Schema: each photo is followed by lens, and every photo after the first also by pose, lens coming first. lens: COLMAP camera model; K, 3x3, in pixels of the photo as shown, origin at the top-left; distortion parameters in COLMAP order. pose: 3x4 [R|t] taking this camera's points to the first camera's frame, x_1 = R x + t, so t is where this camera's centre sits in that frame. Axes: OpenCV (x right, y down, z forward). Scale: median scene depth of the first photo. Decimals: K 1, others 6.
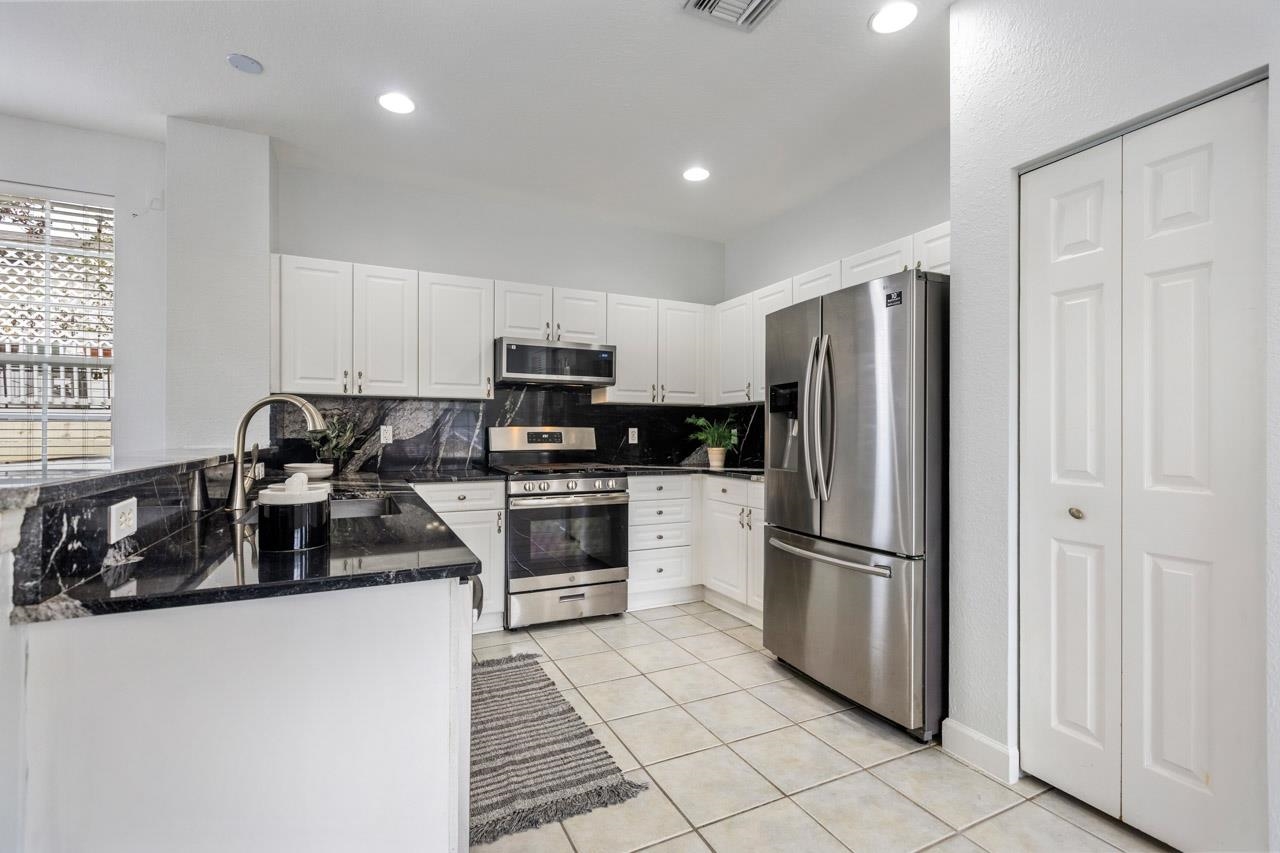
lens RADIAL K [[575.5, 0, 647.1], [0, 575.5, 431.8], [0, 0, 1]] dist [0.003158, -0.000475]
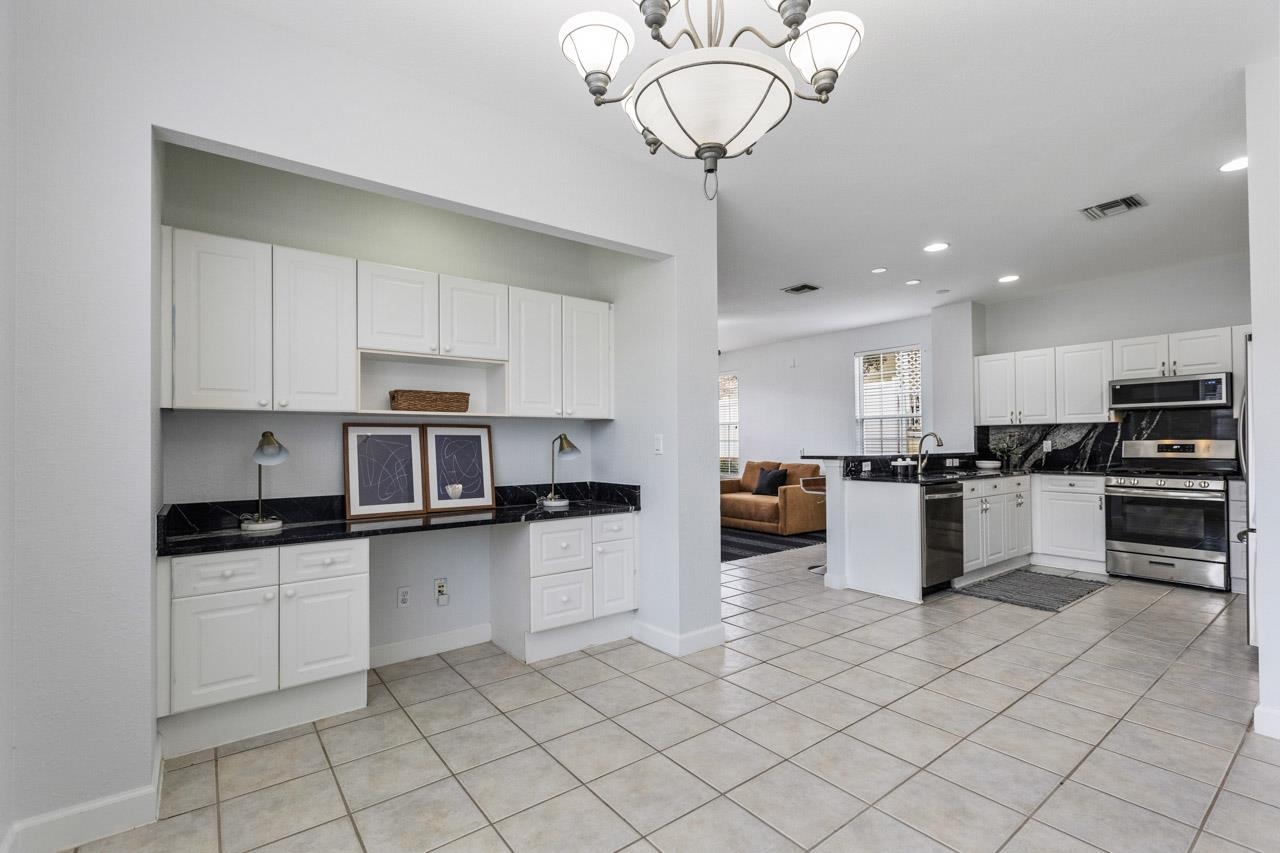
lens RADIAL K [[575.5, 0, 634.7], [0, 575.5, 435.2], [0, 0, 1]] dist [0.003158, -0.000475]
pose [[0.192899, -0.018861, -0.981037, 0.962053], [0.007261, 0.999815, -0.017794, -0.005812], [0.981192, -0.003691, 0.193000, -0.495589]]
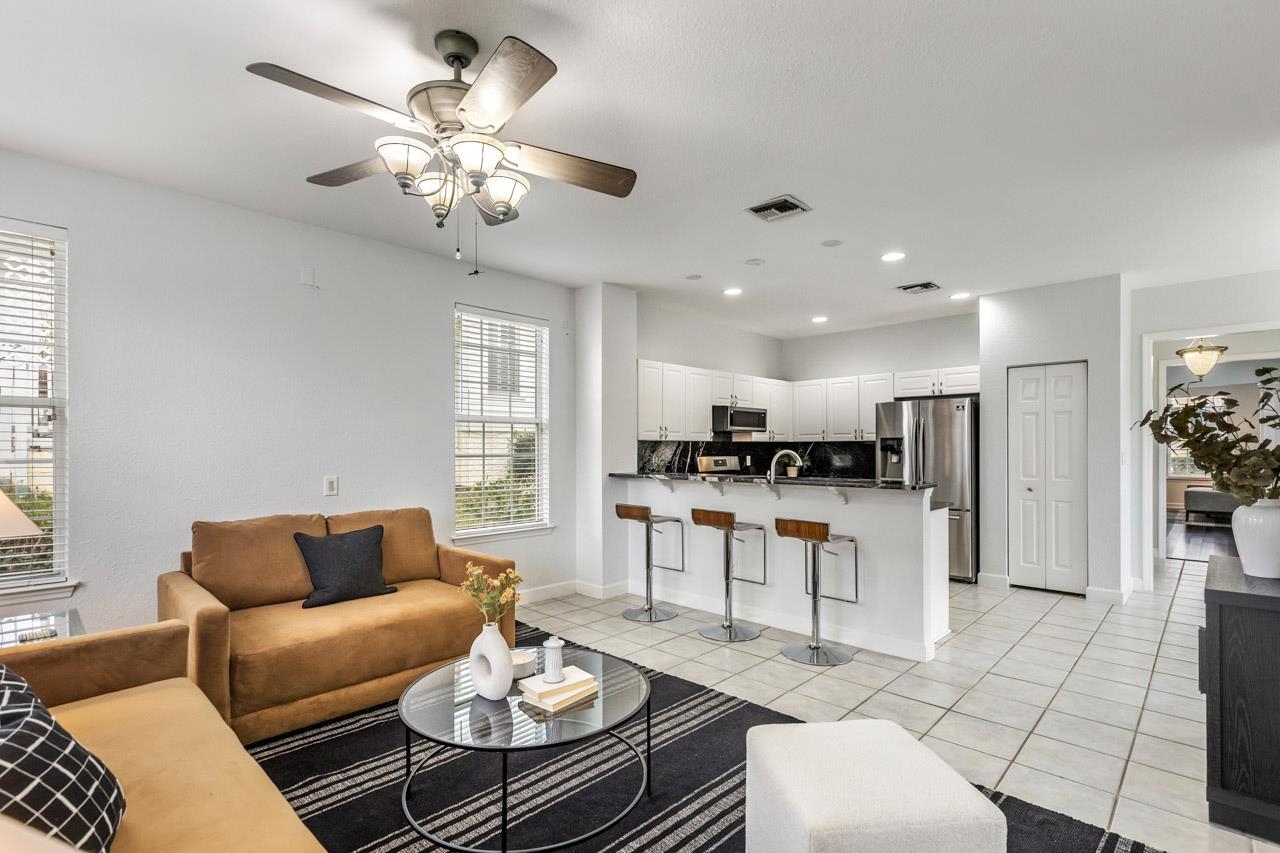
lens RADIAL K [[599.6, 0, 648.7], [0, 599.6, 446.2], [0, 0, 1]] dist [-0.003193, 0.001290]
pose [[0.938066, -0.003176, 0.346442, -1.077646], [0.003492, 0.999994, -0.000290, -0.043015], [-0.346439, 0.001481, 0.938071, -0.600281]]
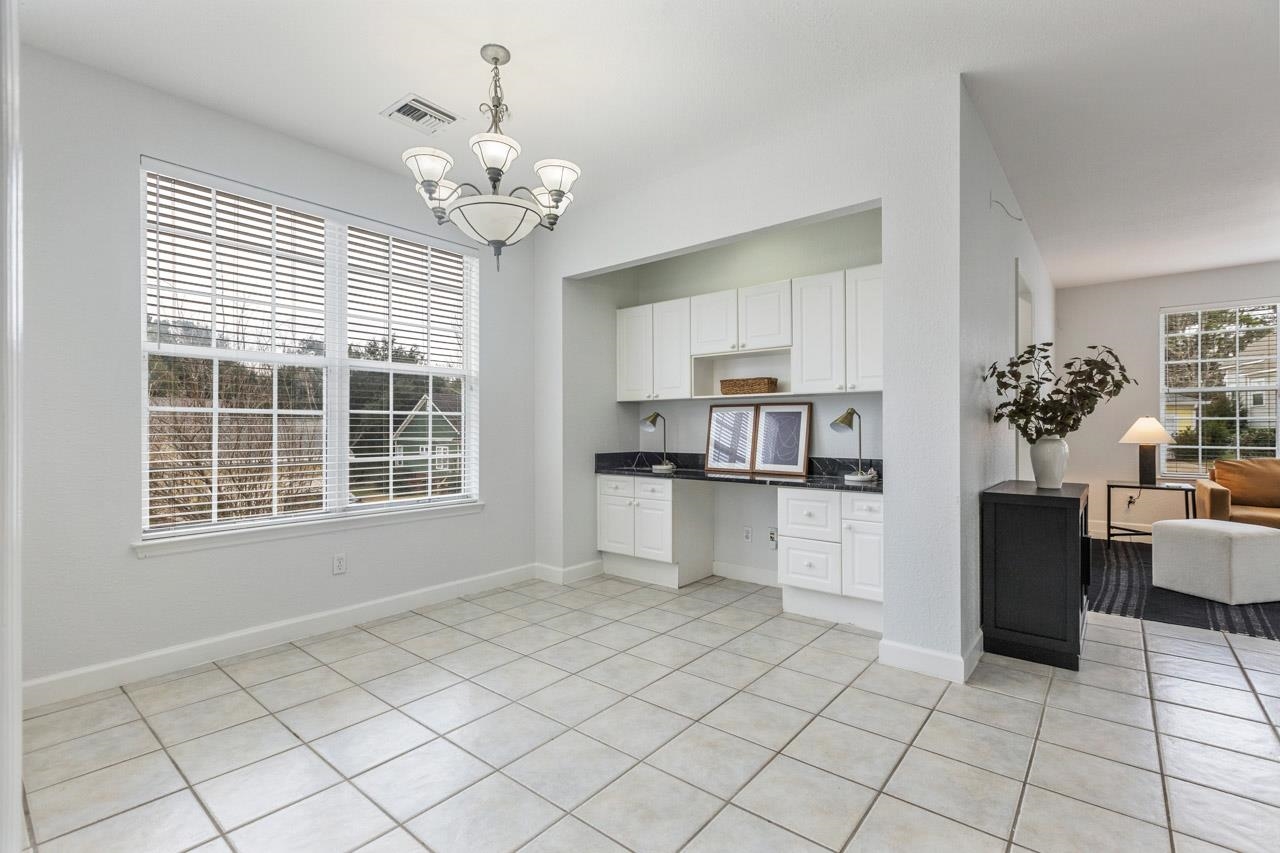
lens RADIAL K [[575.5, 0, 635.4], [0, 575.5, 425.1], [0, 0, 1]] dist [0.003158, -0.000475]
pose [[-0.913185, -0.006392, -0.407494, 0.705820], [-0.003991, 0.999969, -0.006741, 0.010361], [0.407525, -0.004530, -0.913183, 0.329041]]
